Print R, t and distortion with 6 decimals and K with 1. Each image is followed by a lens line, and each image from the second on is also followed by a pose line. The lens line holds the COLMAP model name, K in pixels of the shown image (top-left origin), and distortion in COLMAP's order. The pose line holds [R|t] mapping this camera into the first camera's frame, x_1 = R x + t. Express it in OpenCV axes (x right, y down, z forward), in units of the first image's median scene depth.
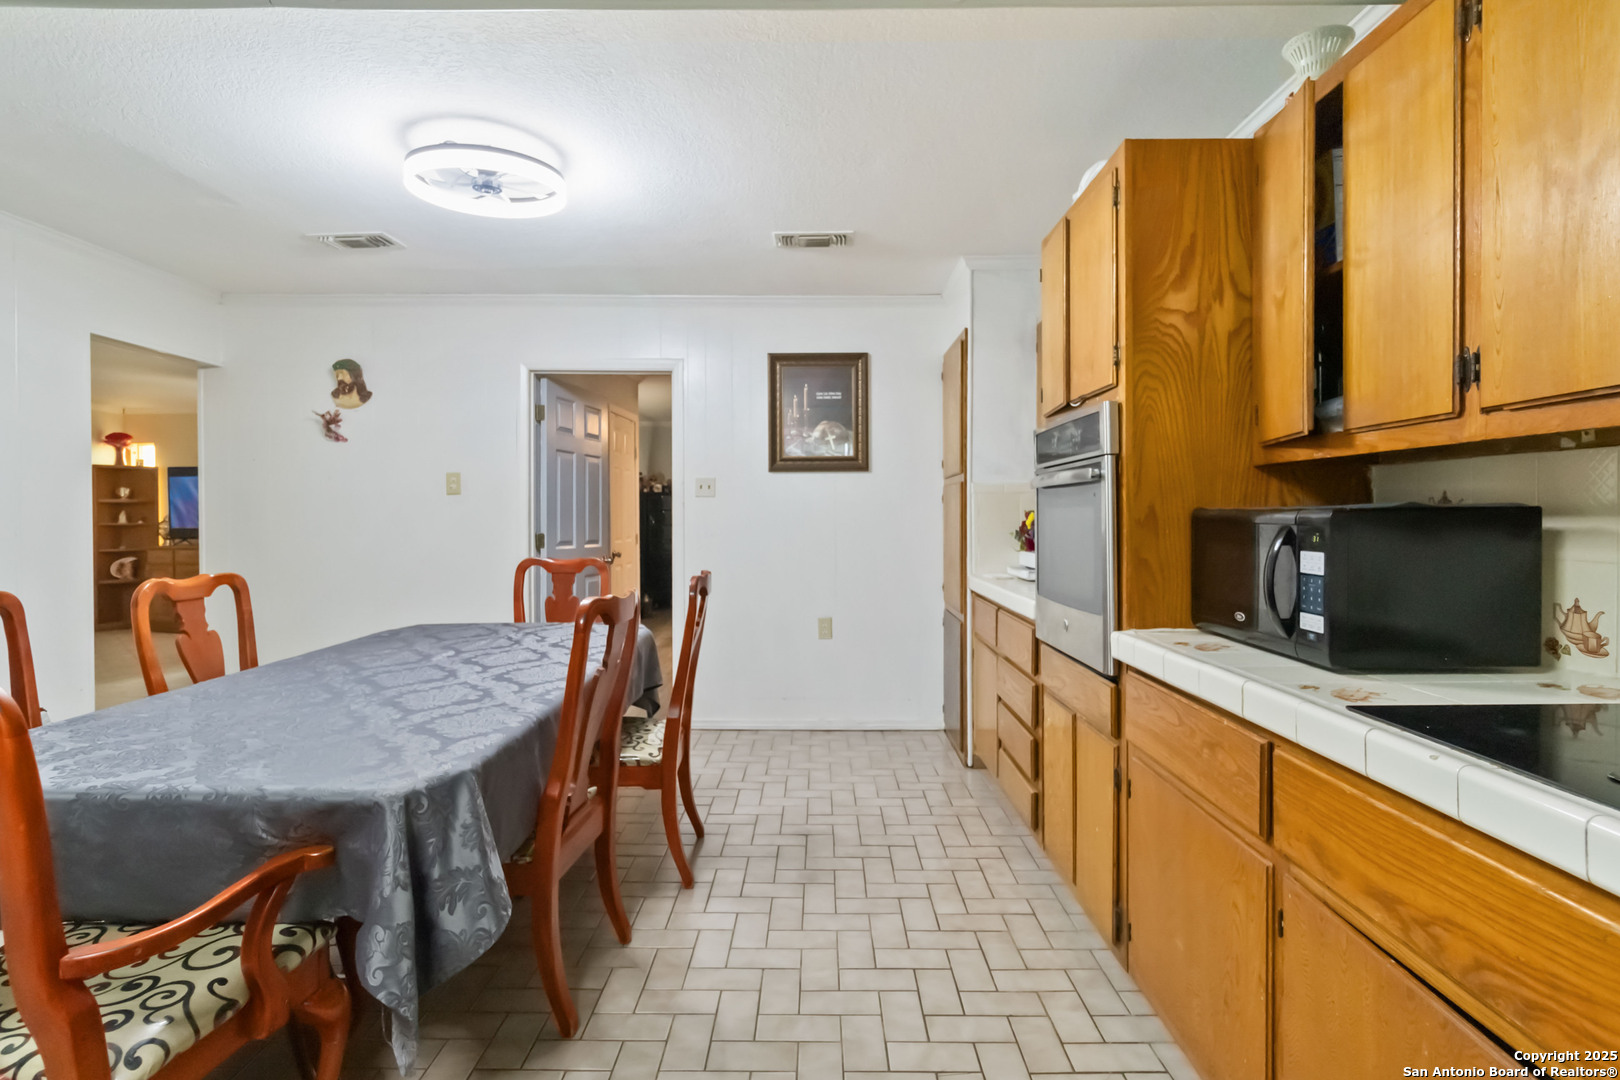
lens RADIAL K [[807.3, 0, 817.0], [0, 807.3, 526.3], [0, 0, 1]] dist [-0.001462, -0.000907]
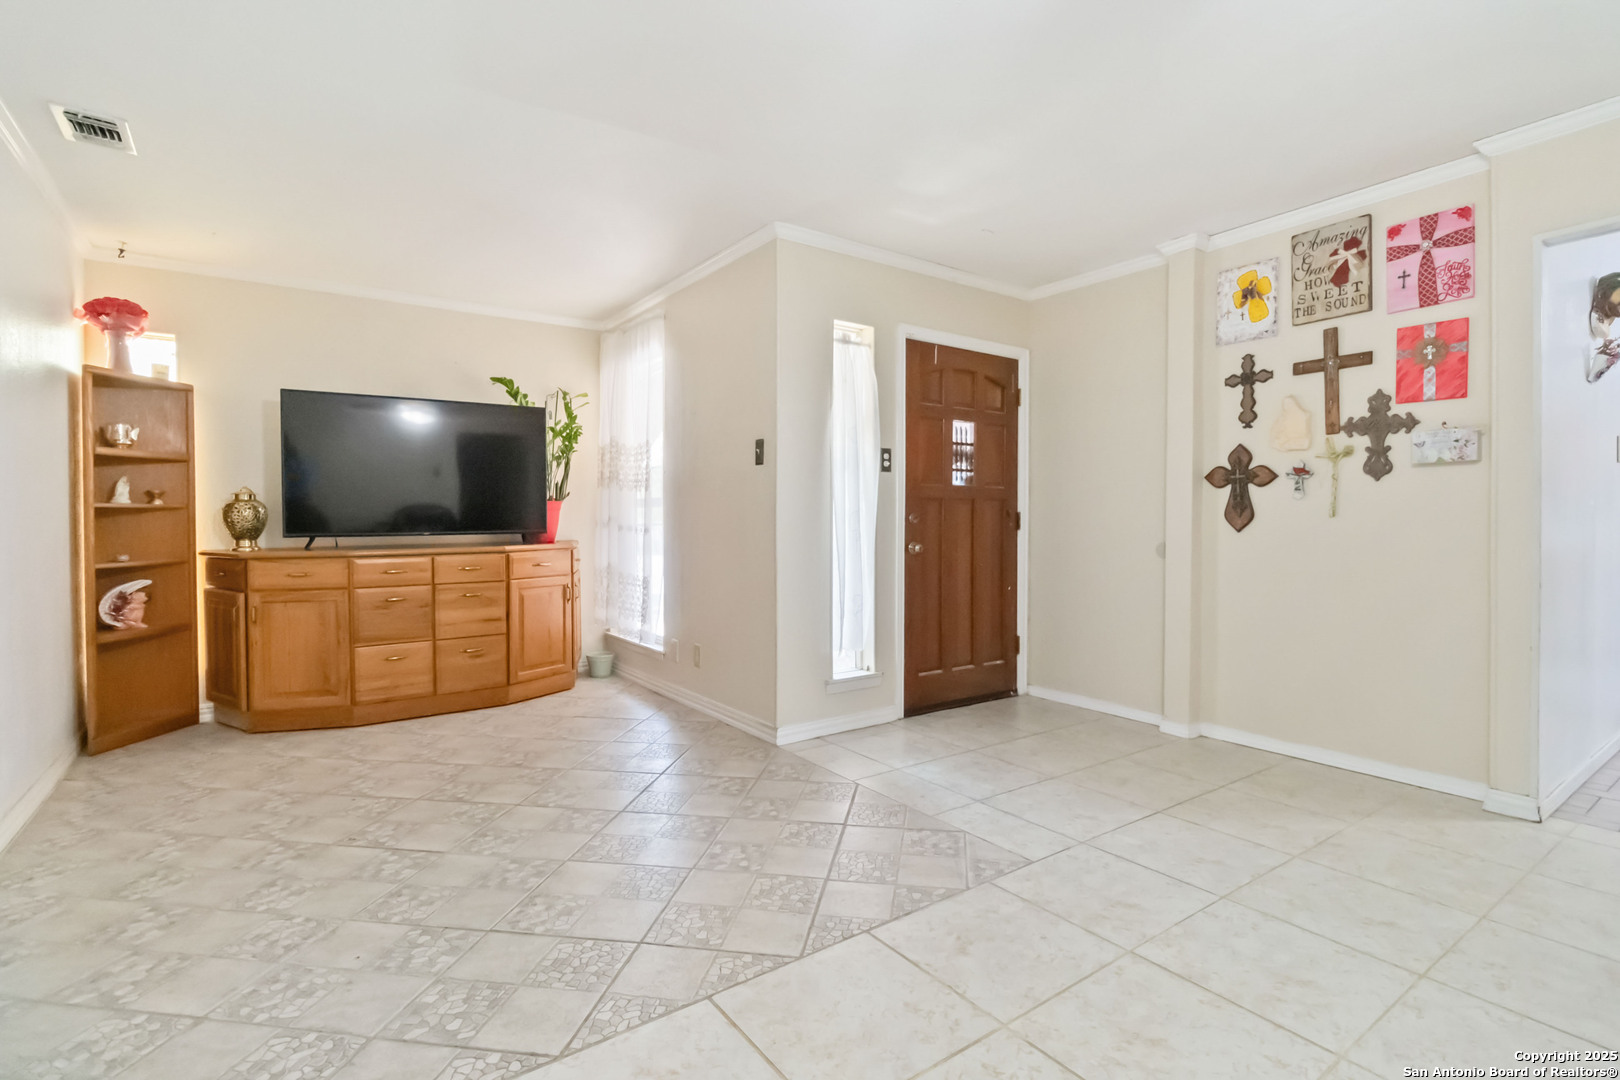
lens RADIAL K [[761.1, 0, 803.9], [0, 761.1, 530.6], [0, 0, 1]] dist [0.002983, 0.000416]
pose [[0.813435, -0.009225, 0.581582, -2.979592], [0.005484, 0.999951, 0.008189, 0.035156], [-0.581630, -0.003472, 0.813446, 1.620674]]
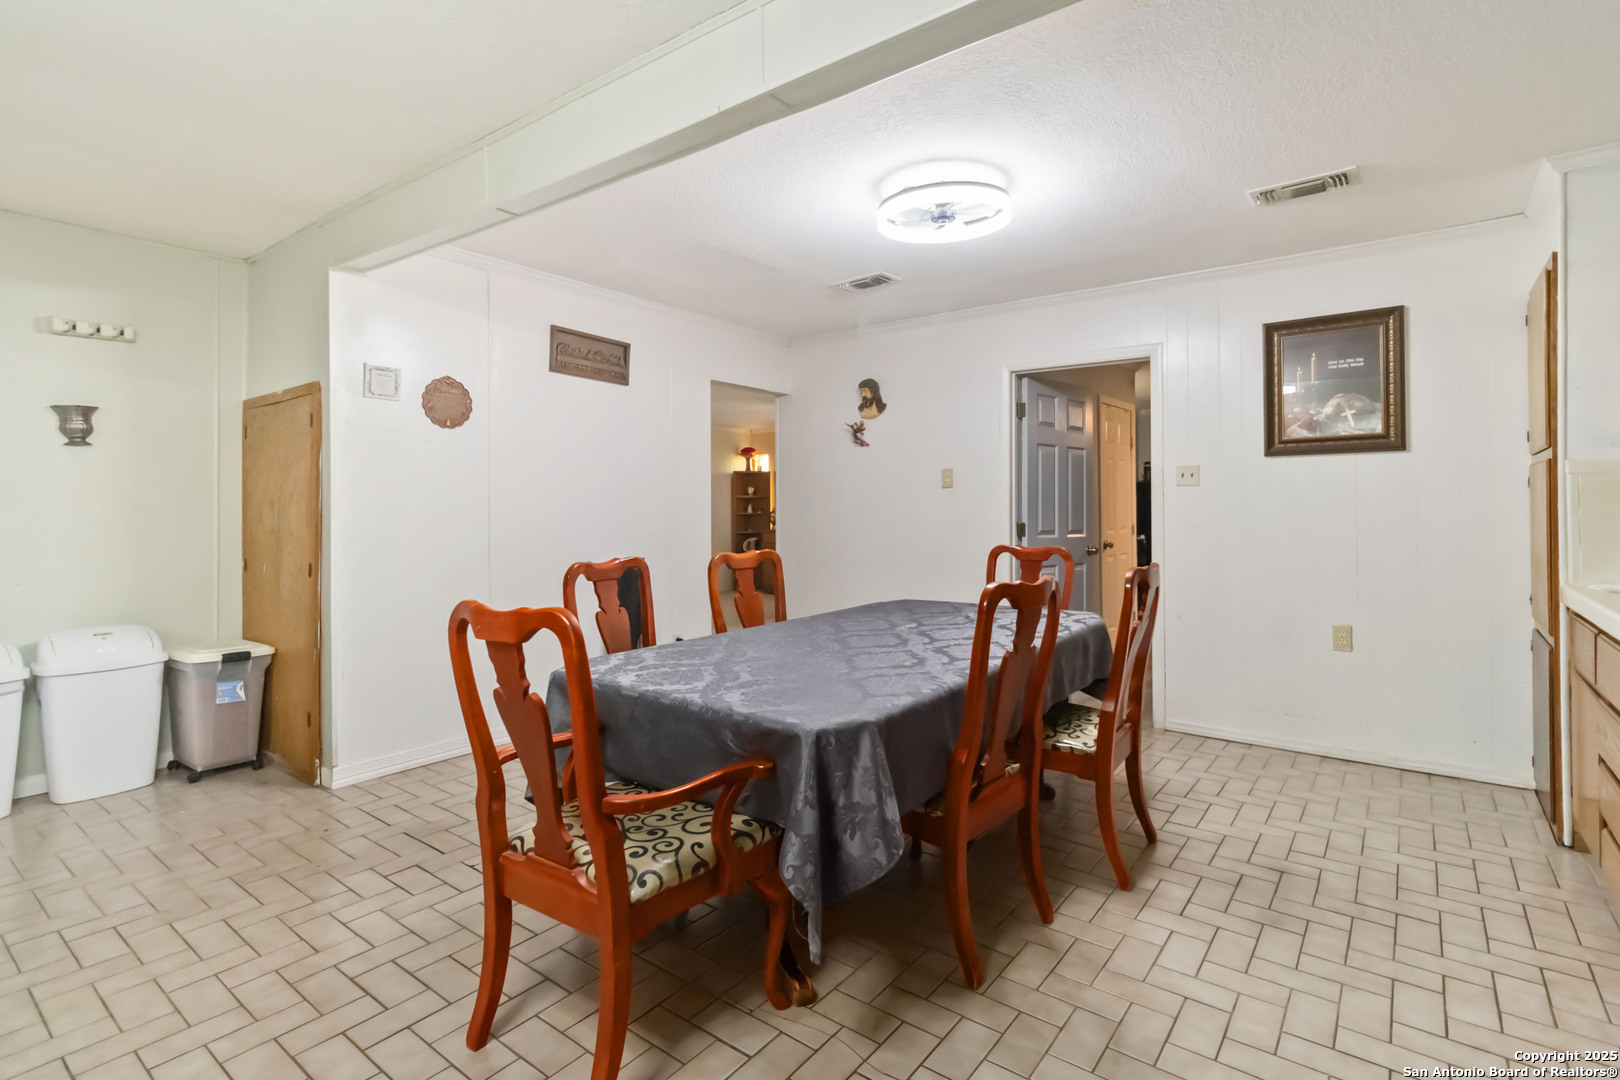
lens RADIAL K [[778.4, 0, 812.3], [0, 778.4, 504.1], [0, 0, 1]] dist [0.000028, 0.000912]
pose [[0.794185, -0.005245, -0.607653, 0.123048], [-0.004584, 0.999883, -0.014622, 0.000500], [0.607659, 0.014398, 0.794068, 0.025013]]
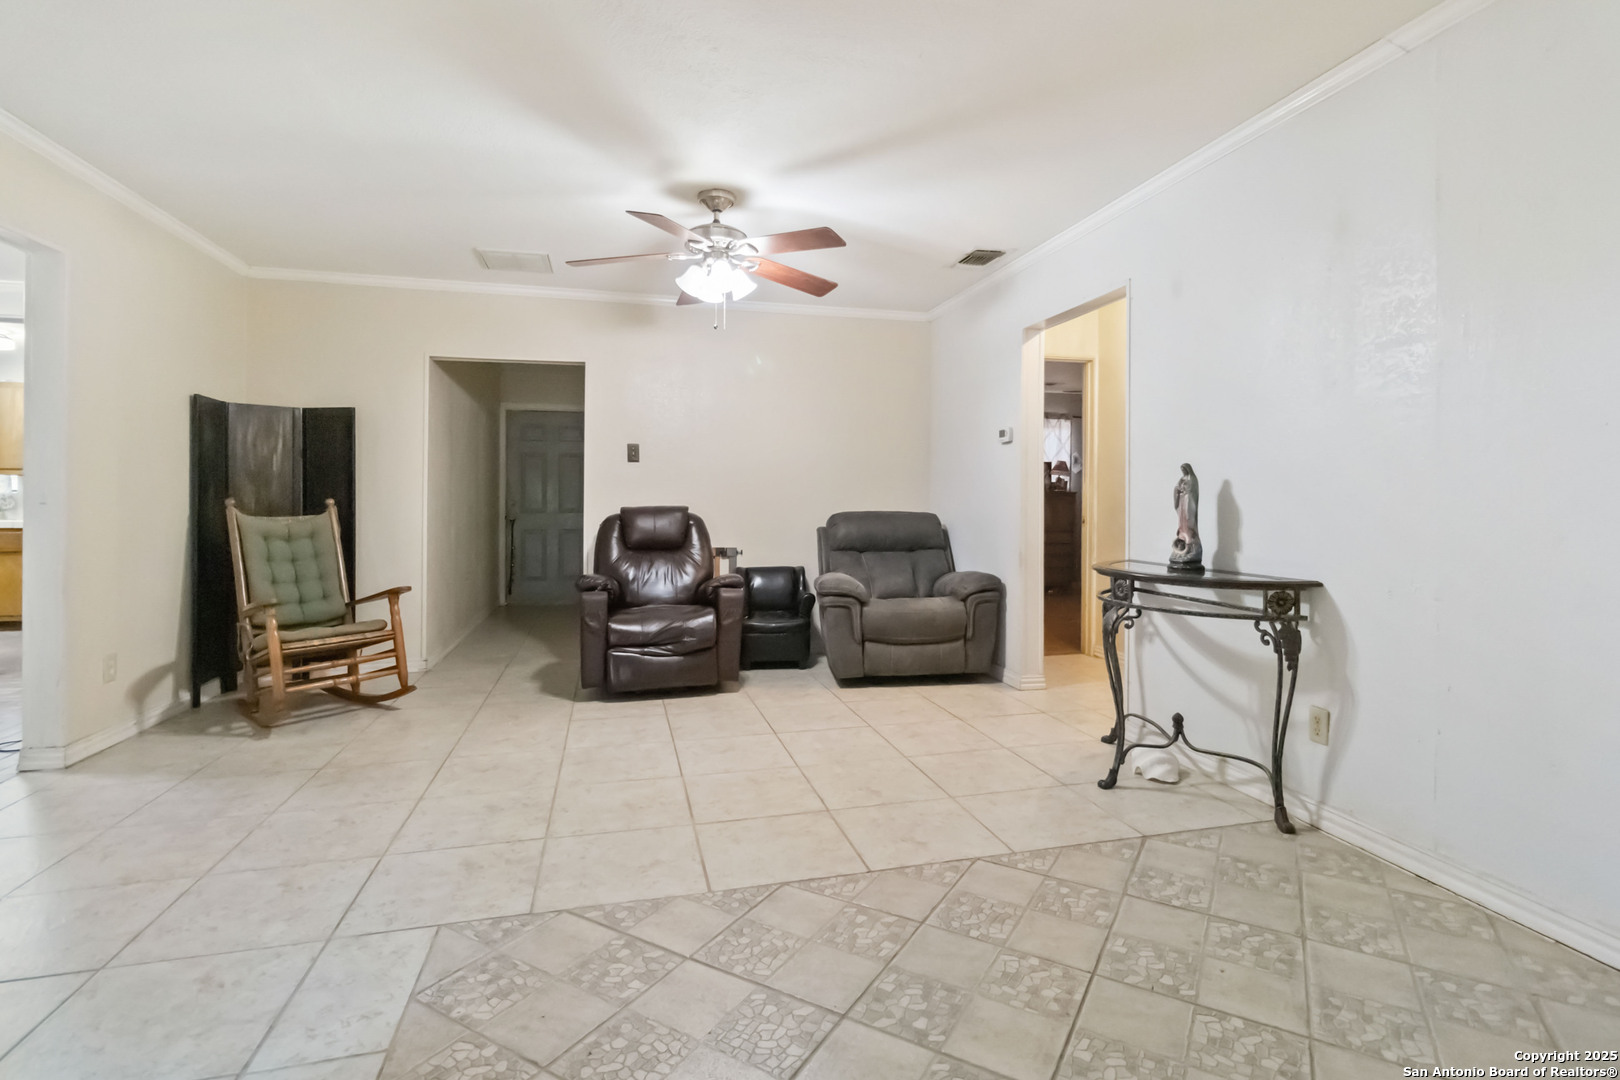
lens RADIAL K [[767.9, 0, 818.5], [0, 767.9, 505.9], [0, 0, 1]] dist [0.001535, 0.000426]
pose [[-0.964488, 0.001288, -0.264124, -2.334075], [-0.002282, 0.999910, 0.013211, 0.025287], [0.264117, 0.013345, -0.964398, 3.127594]]
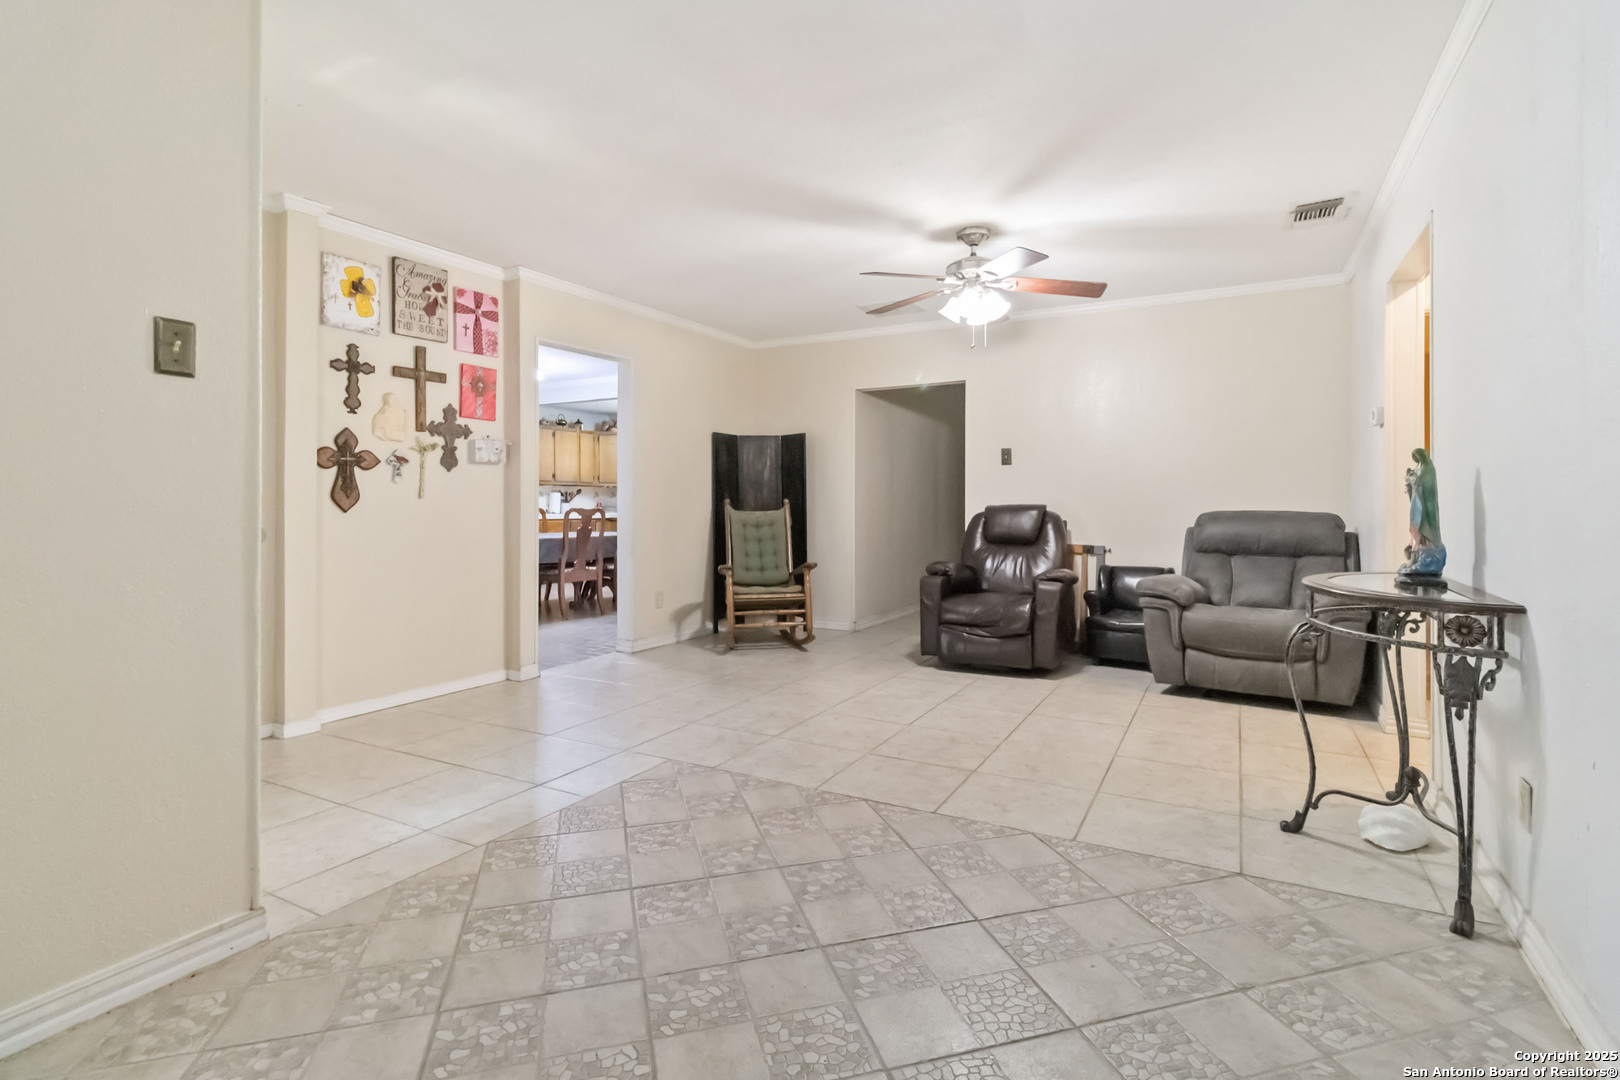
lens RADIAL K [[771.4, 0, 836.0], [0, 771.4, 507.6], [0, 0, 1]] dist [0.001210, 0.000767]
pose [[-0.888951, -0.001657, 0.458000, -3.019635], [0.005415, 0.999886, 0.014128, 0.027975], [-0.457971, 0.015039, -0.888840, 3.289694]]
